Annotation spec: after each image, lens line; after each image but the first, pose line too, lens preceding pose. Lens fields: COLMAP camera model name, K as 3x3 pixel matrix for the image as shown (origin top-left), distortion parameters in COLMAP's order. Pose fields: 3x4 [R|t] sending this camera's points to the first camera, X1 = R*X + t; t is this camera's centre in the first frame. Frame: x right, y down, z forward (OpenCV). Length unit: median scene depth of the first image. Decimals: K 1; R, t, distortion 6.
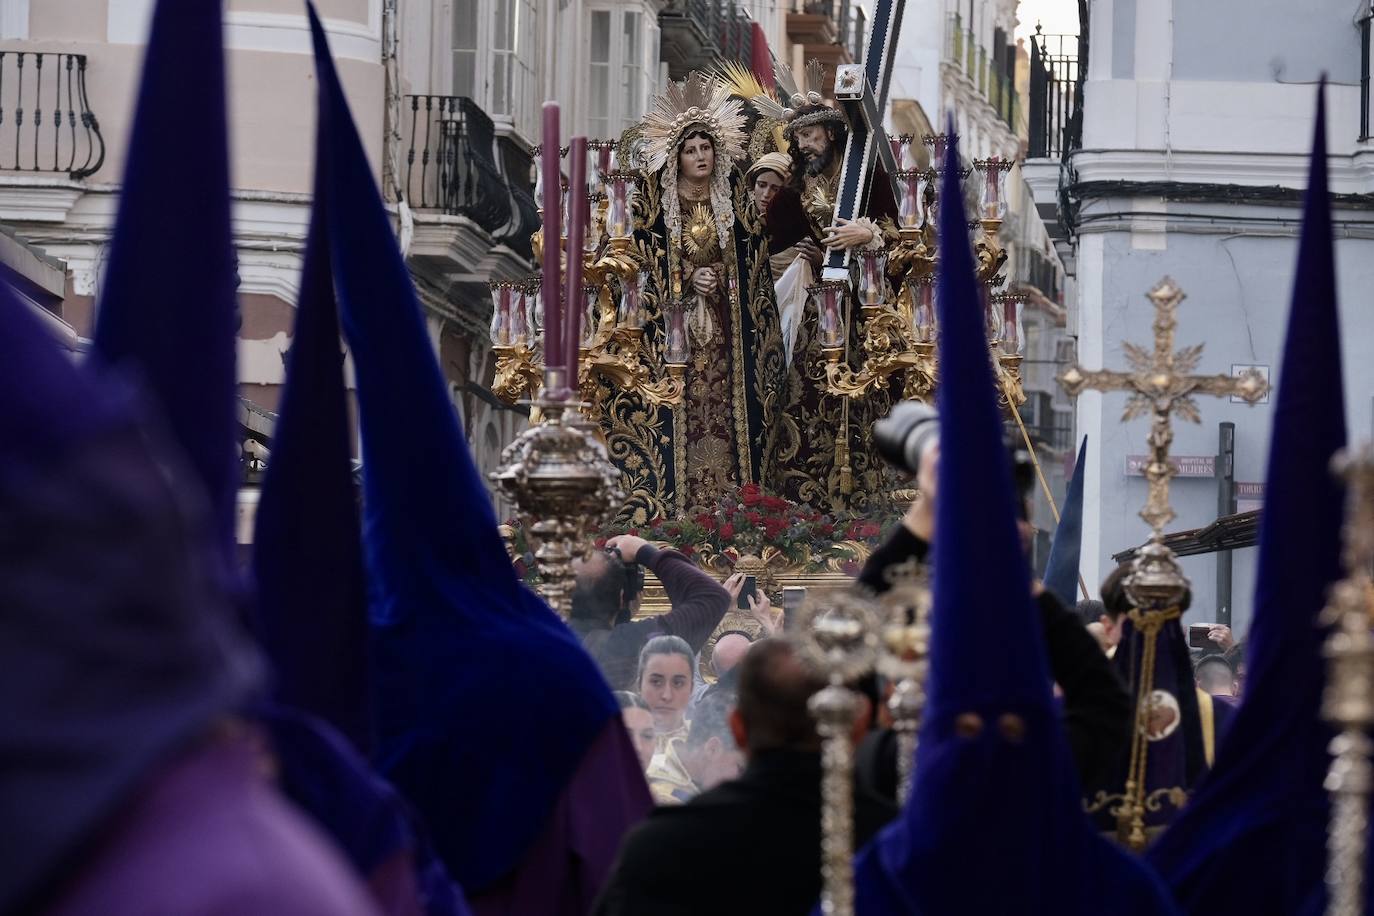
lens RADIAL K [[9065.3, 0, 687.0], [0, 9065.3, 458.0], [0, 0, 1]] dist [-0.131847, 15.186572]
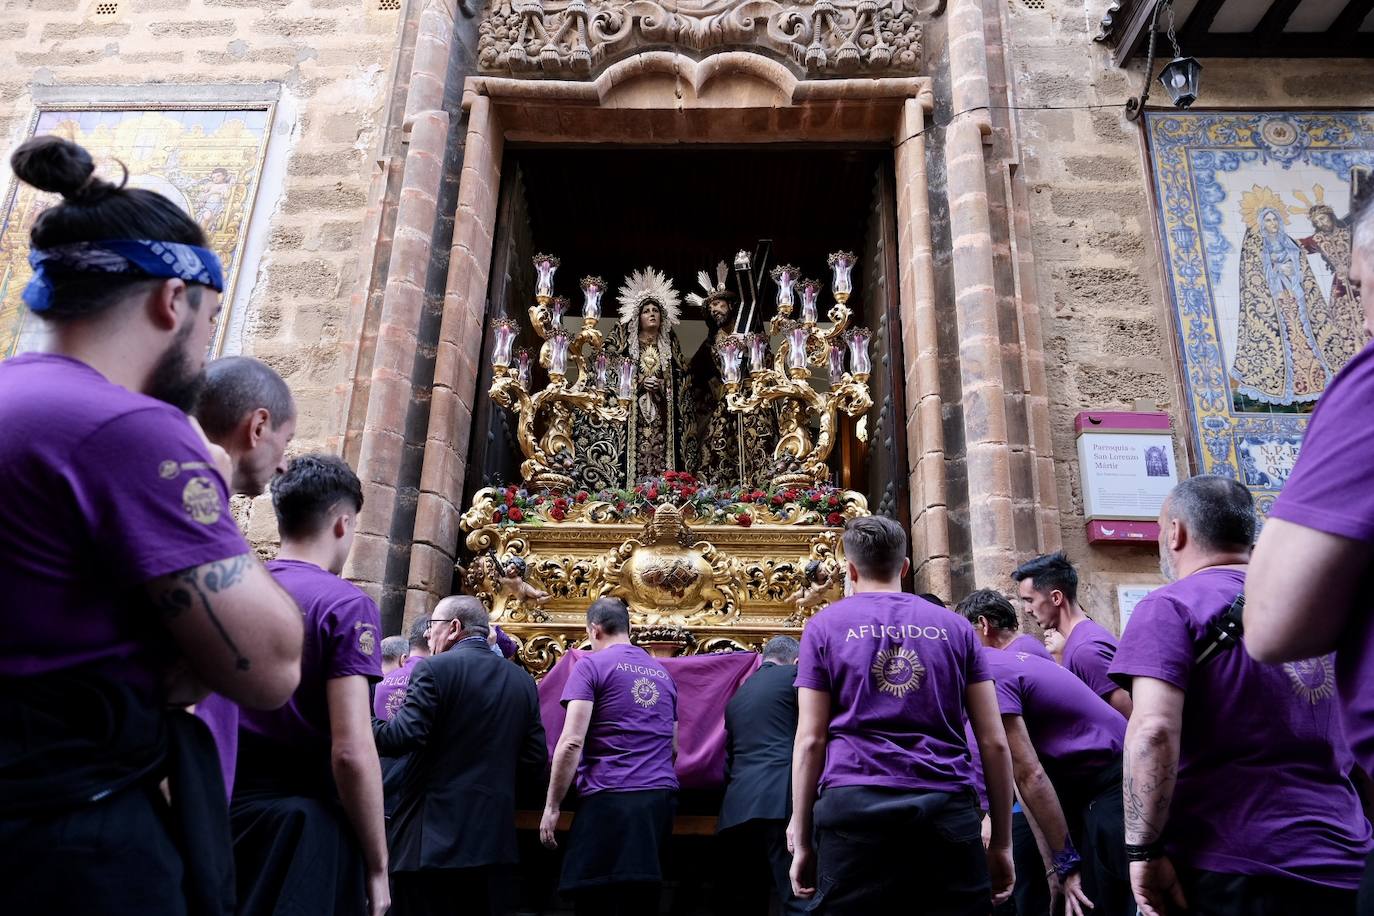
lens RADIAL K [[951.3, 0, 690.8], [0, 951.3, 432.4], [0, 0, 1]] dist [-0.001937, -0.000529]
pose [[0.999558, 0.026808, -0.012883, 0.011455], [-0.029527, 0.946520, -0.321292, 0.043511], [0.003580, 0.321531, 0.946892, 0.840320]]
